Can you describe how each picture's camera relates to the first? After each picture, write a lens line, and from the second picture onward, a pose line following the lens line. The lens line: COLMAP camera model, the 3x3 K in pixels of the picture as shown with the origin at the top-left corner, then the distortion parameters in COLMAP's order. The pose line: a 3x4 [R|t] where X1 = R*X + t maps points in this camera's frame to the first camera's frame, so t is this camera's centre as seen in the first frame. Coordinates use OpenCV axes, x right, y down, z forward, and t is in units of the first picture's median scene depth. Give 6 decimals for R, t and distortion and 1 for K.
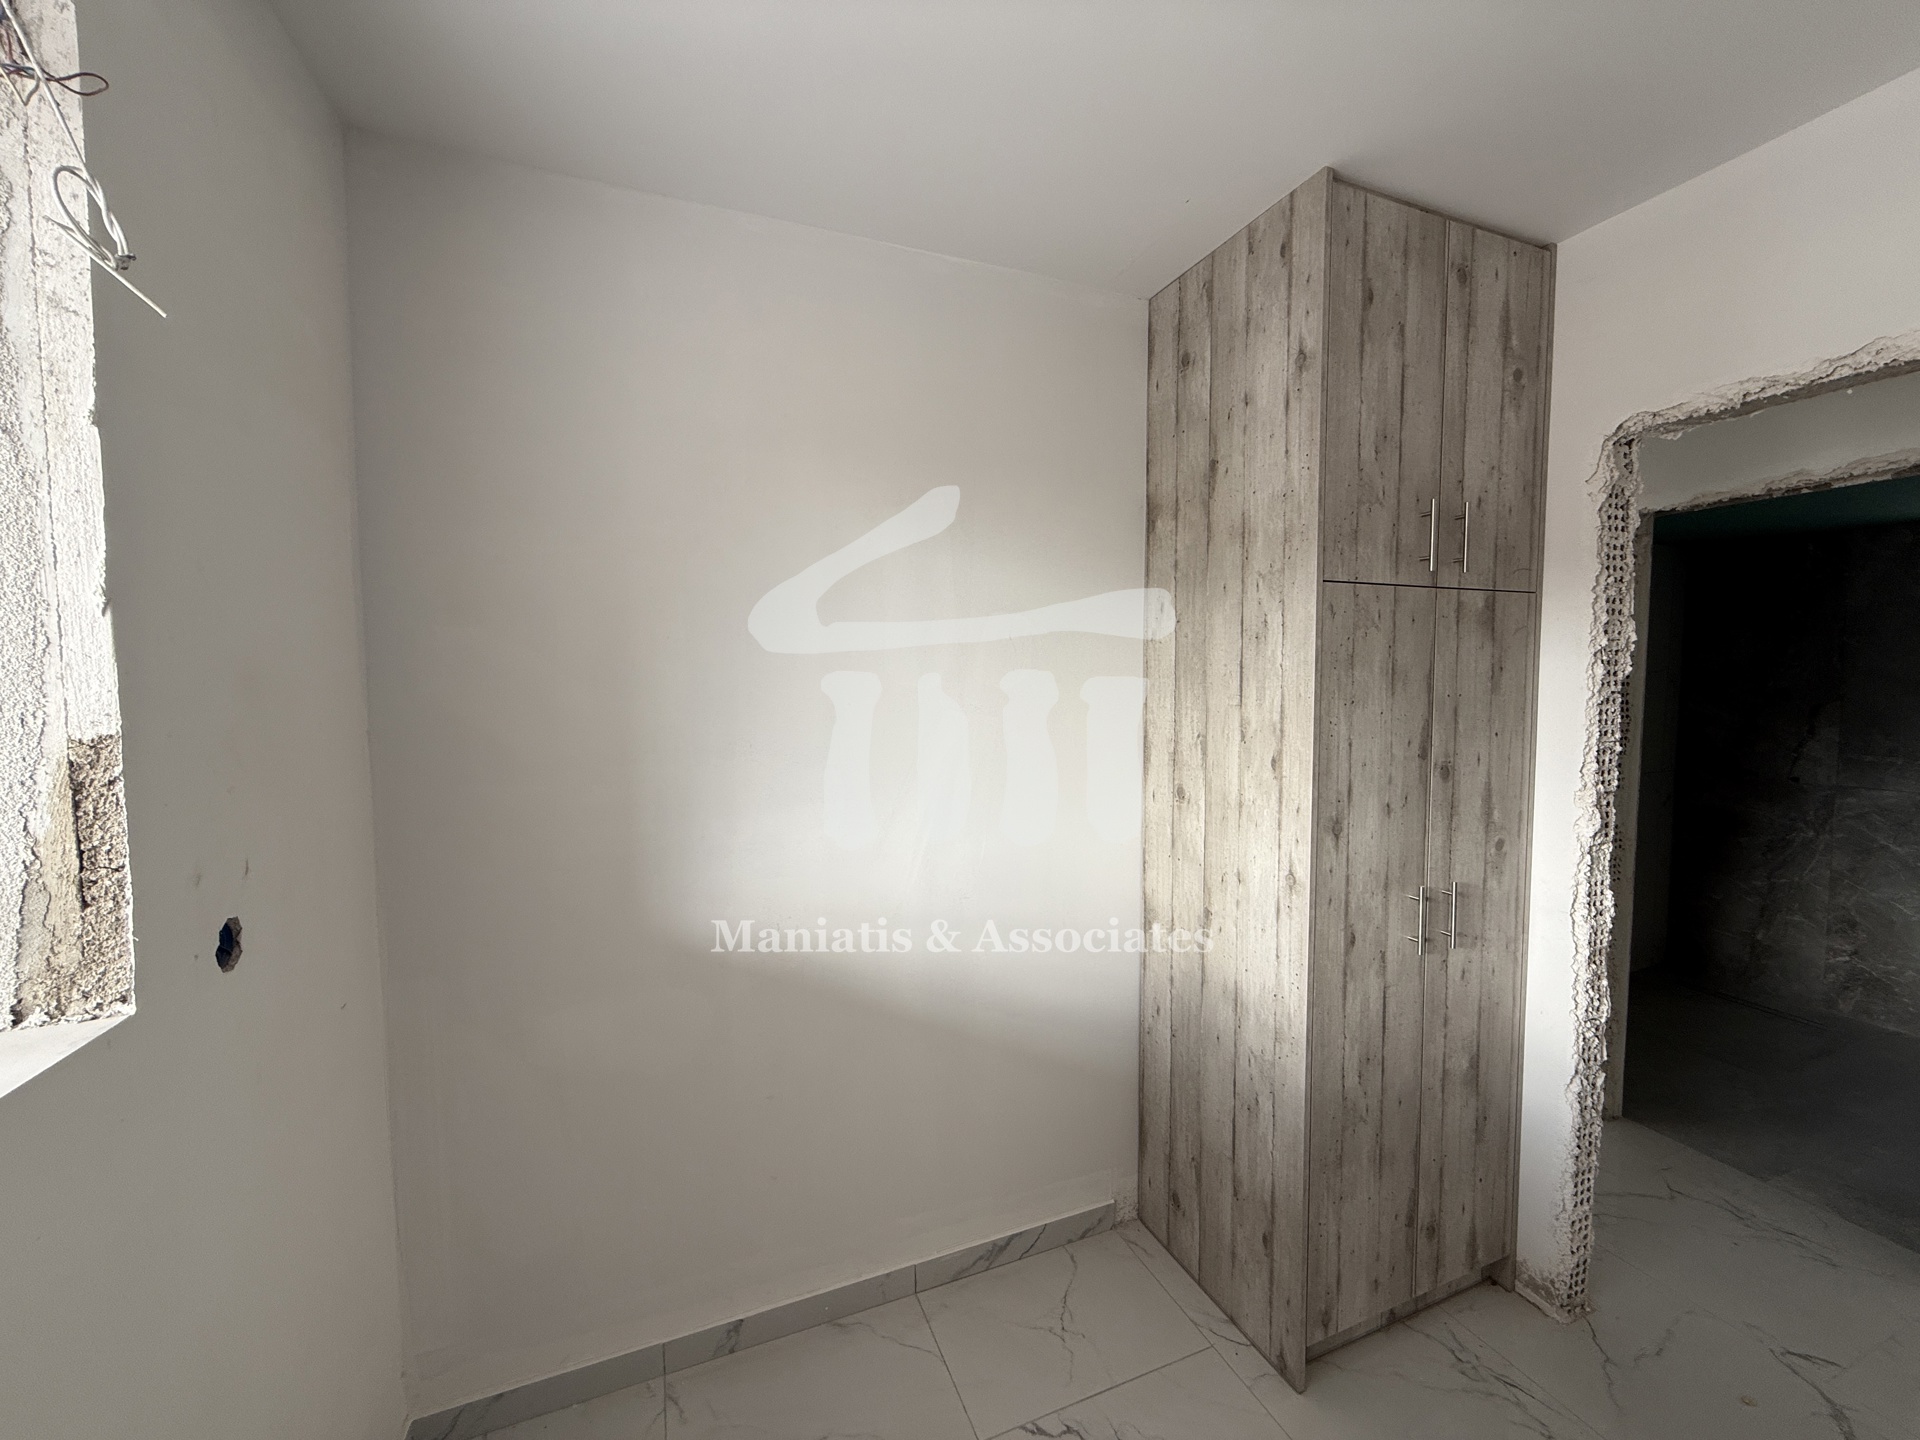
lens RADIAL K [[759.3, 0, 960.5], [0, 759.3, 718.5], [0, 0, 1]] dist [0.001337, 0.000287]
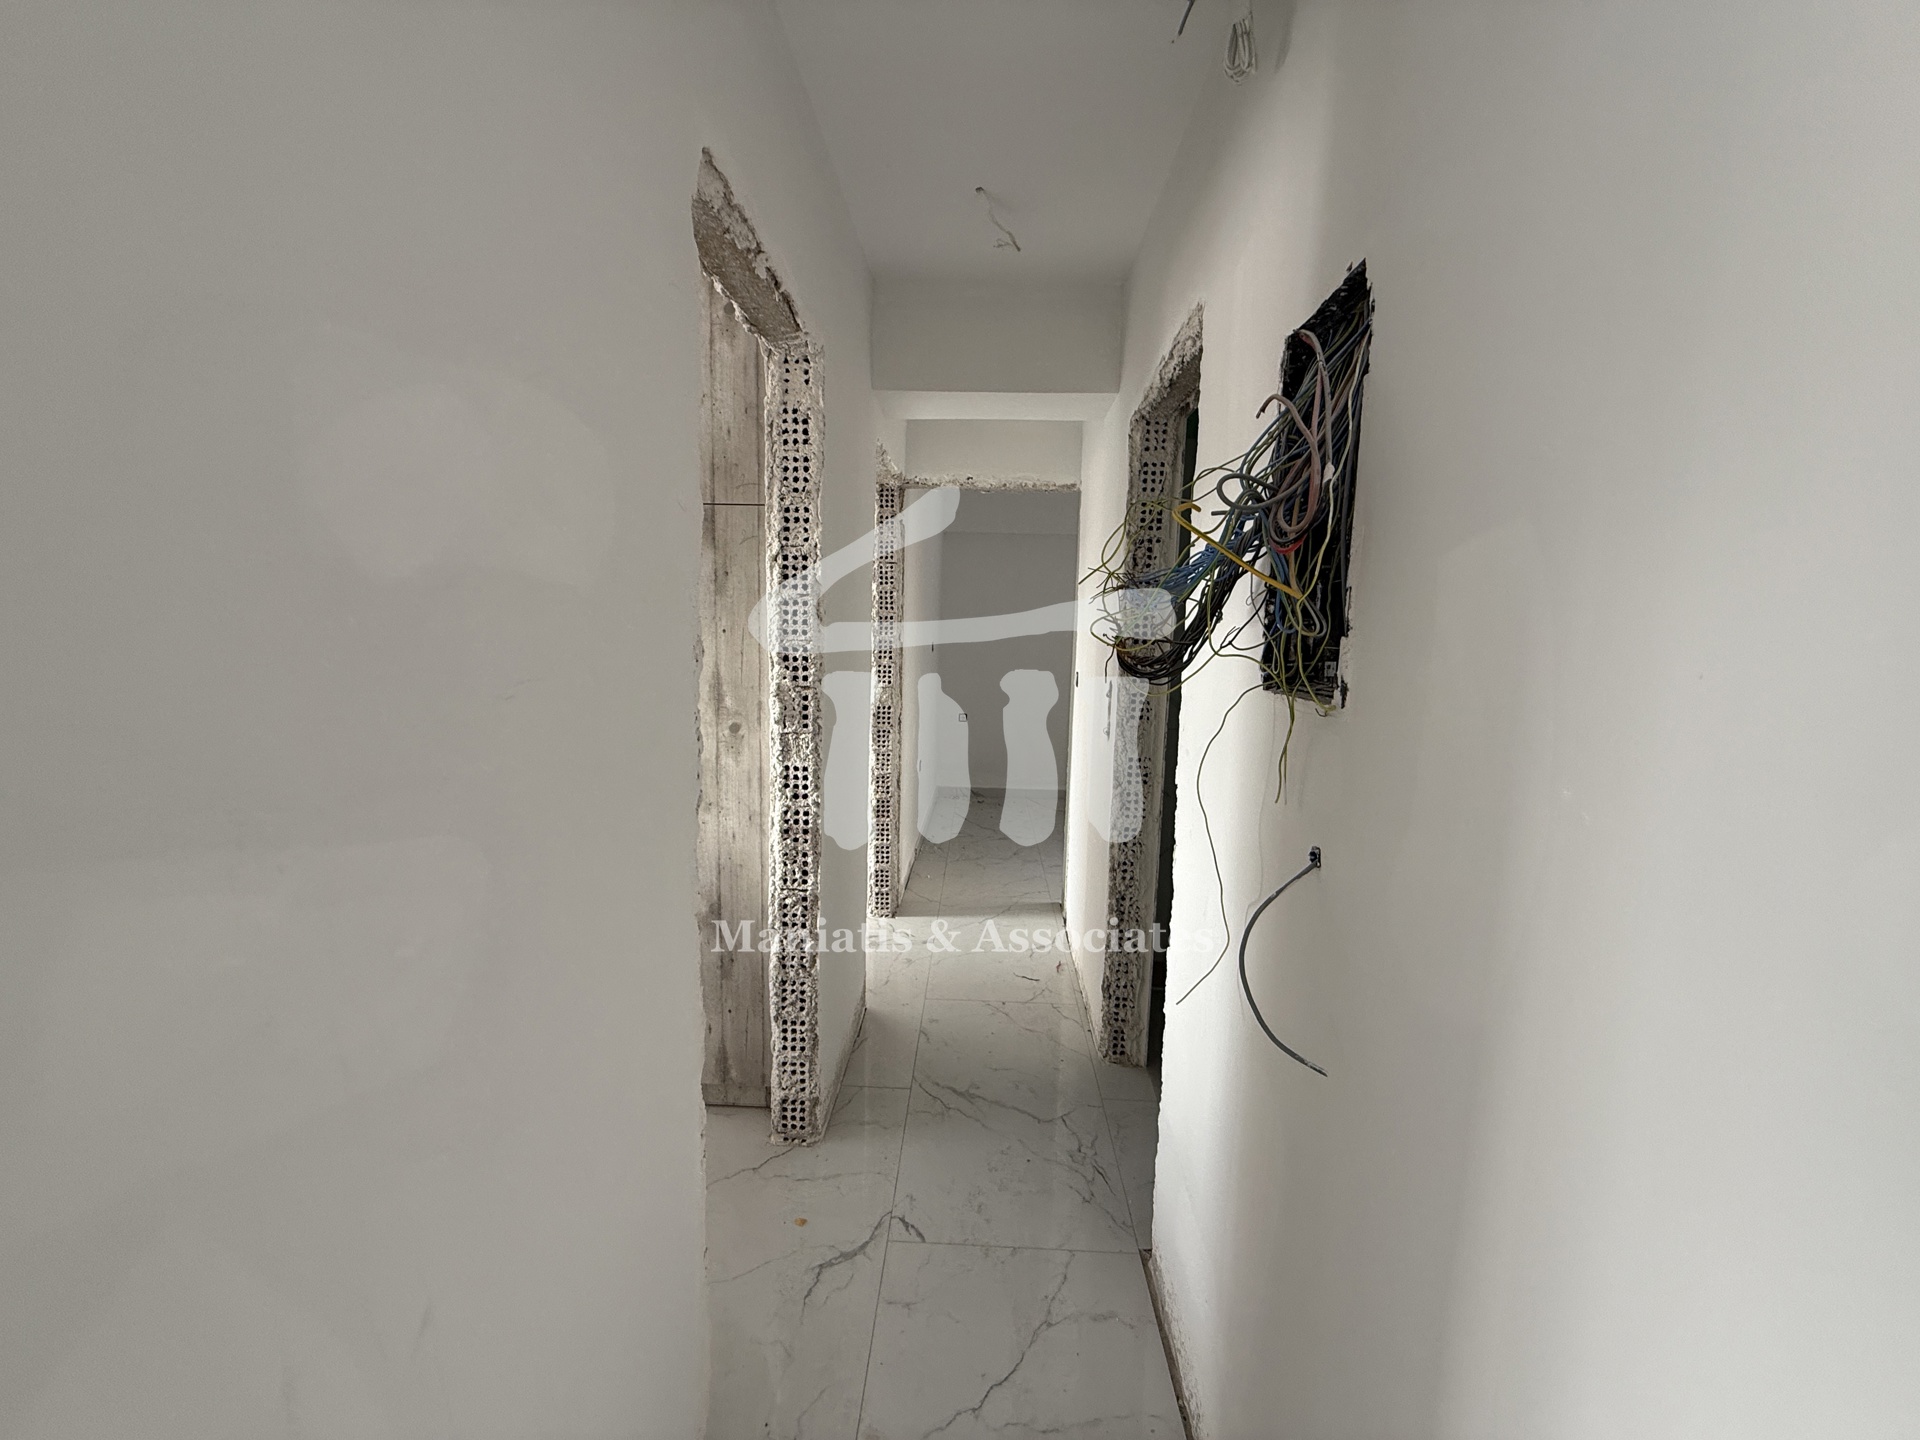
lens RADIAL K [[759.3, 0, 963.6], [0, 759.3, 721.2], [0, 0, 1]] dist [0.001337, 0.000287]
pose [[0.918783, 0.071752, -0.388187, 1.490923], [-0.050288, 0.996605, 0.065187, 0.063832], [0.391547, -0.040371, 0.919272, 0.076502]]
